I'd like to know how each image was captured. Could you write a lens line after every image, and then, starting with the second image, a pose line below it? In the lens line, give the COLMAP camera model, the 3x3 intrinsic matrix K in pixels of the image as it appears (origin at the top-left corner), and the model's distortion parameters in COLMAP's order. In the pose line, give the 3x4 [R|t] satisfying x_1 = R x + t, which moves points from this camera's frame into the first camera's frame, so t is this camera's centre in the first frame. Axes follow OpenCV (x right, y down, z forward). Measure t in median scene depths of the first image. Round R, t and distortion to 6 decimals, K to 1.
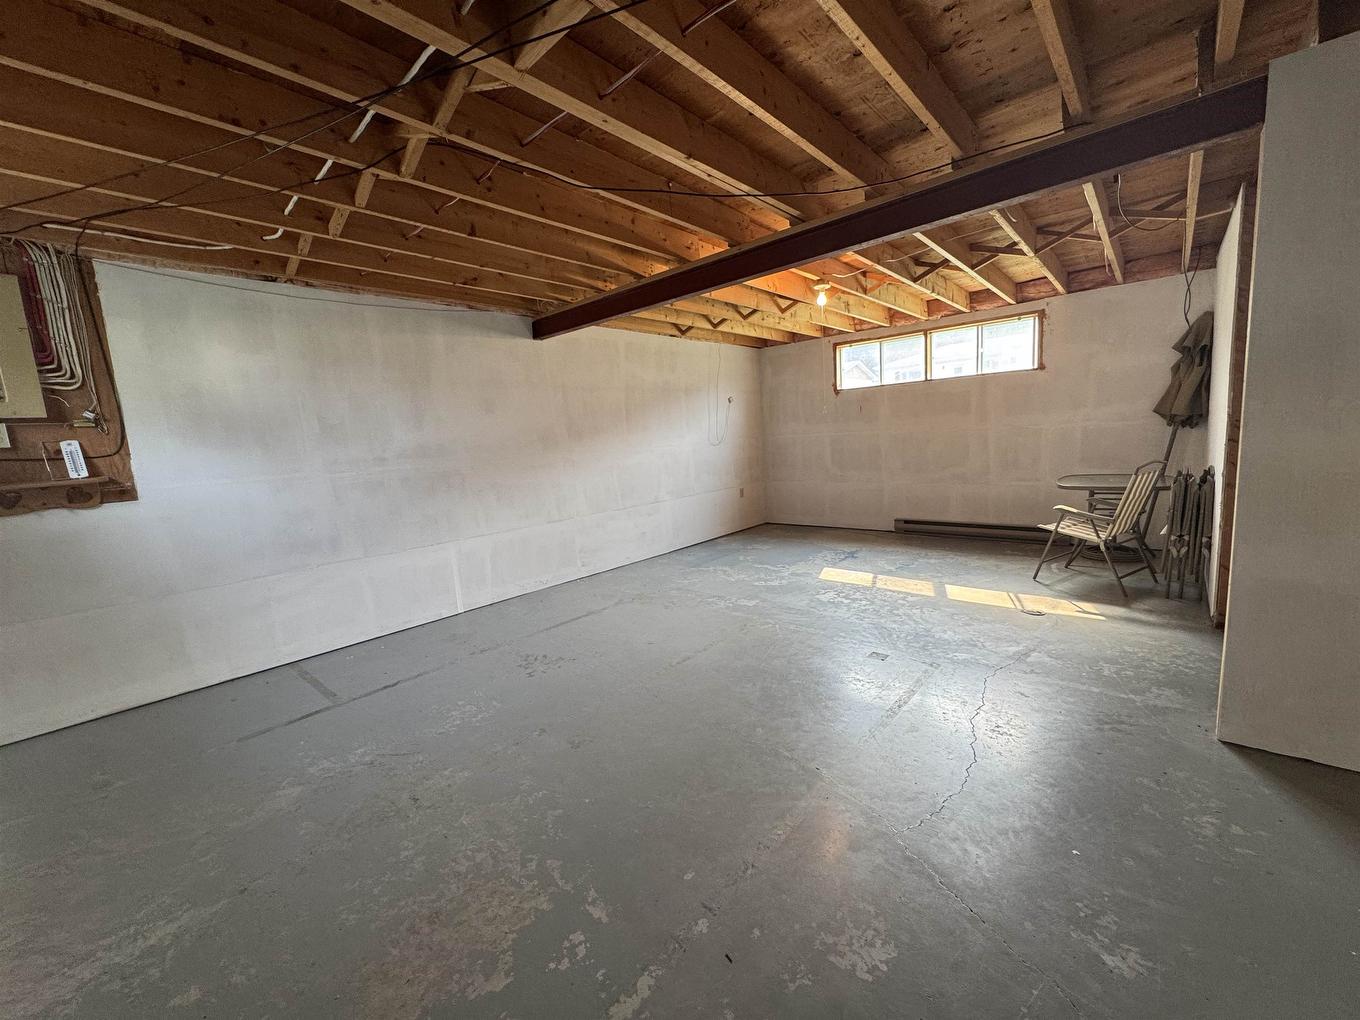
lens RADIAL K [[543.9, 0, 680.0], [0, 543.9, 510.0], [0, 0, 1]] dist [-0.000516, -0.000521]
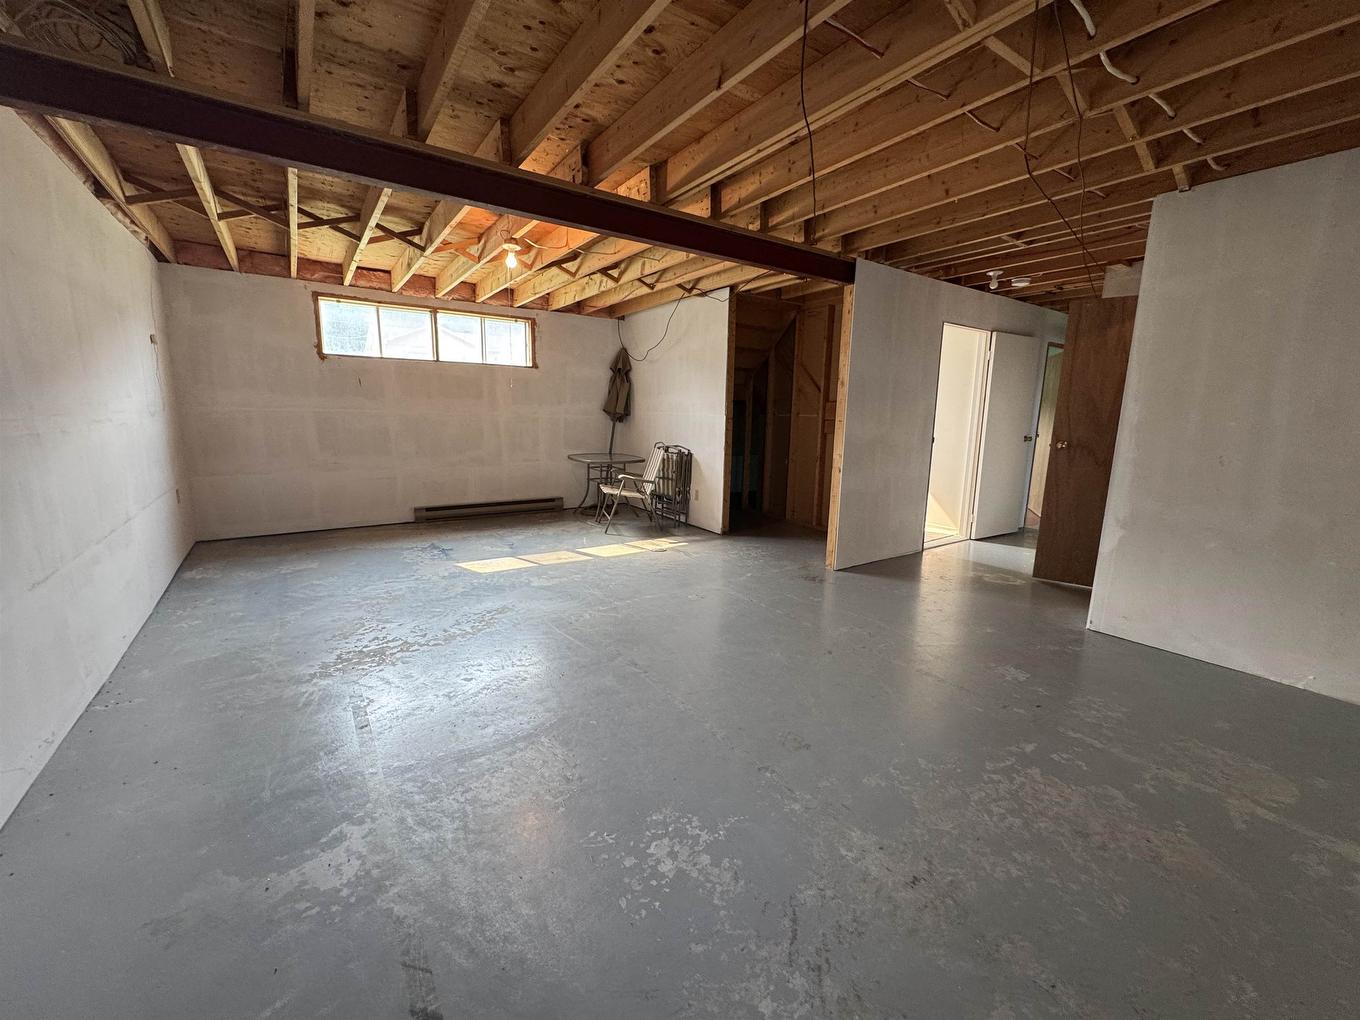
lens RADIAL K [[543.9, 0, 680.0], [0, 543.9, 510.0], [0, 0, 1]] dist [-0.000516, -0.000521]
pose [[0.238234, -0.108874, 0.965086, -0.494846], [0.097806, 0.991335, 0.087692, -0.022100], [-0.966270, 0.073500, 0.246819, 0.444499]]
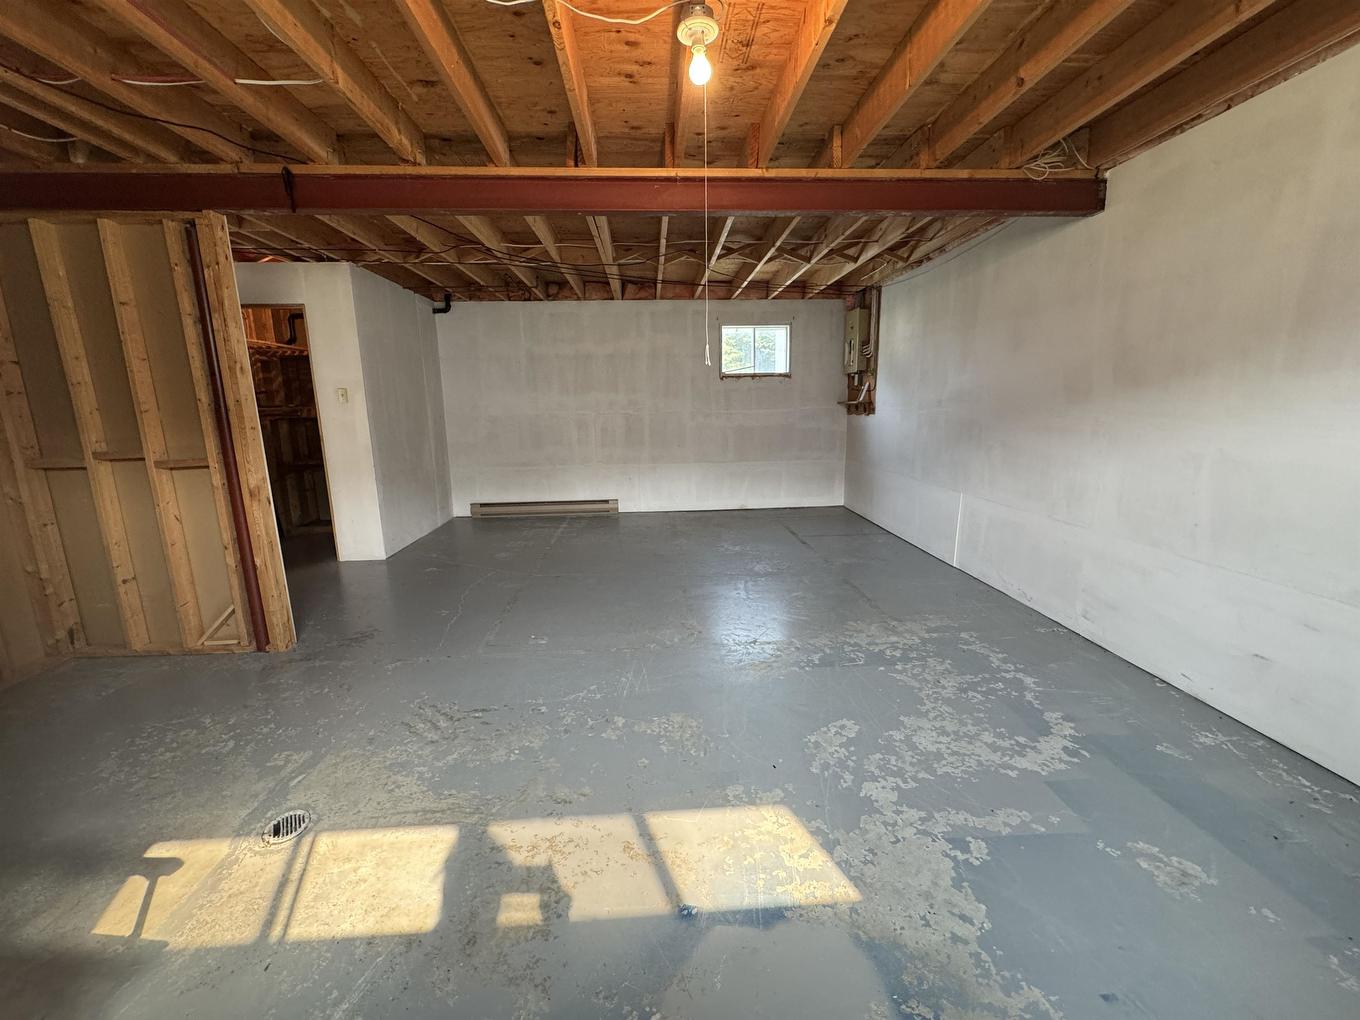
lens RADIAL K [[543.9, 0, 680.0], [0, 543.9, 510.0], [0, 0, 1]] dist [-0.000516, -0.000521]
pose [[-0.708294, 0.209705, -0.674050, 0.498730], [-0.032693, 0.944087, 0.328071, -0.180958], [0.705160, 0.254407, -0.661835, 1.105784]]
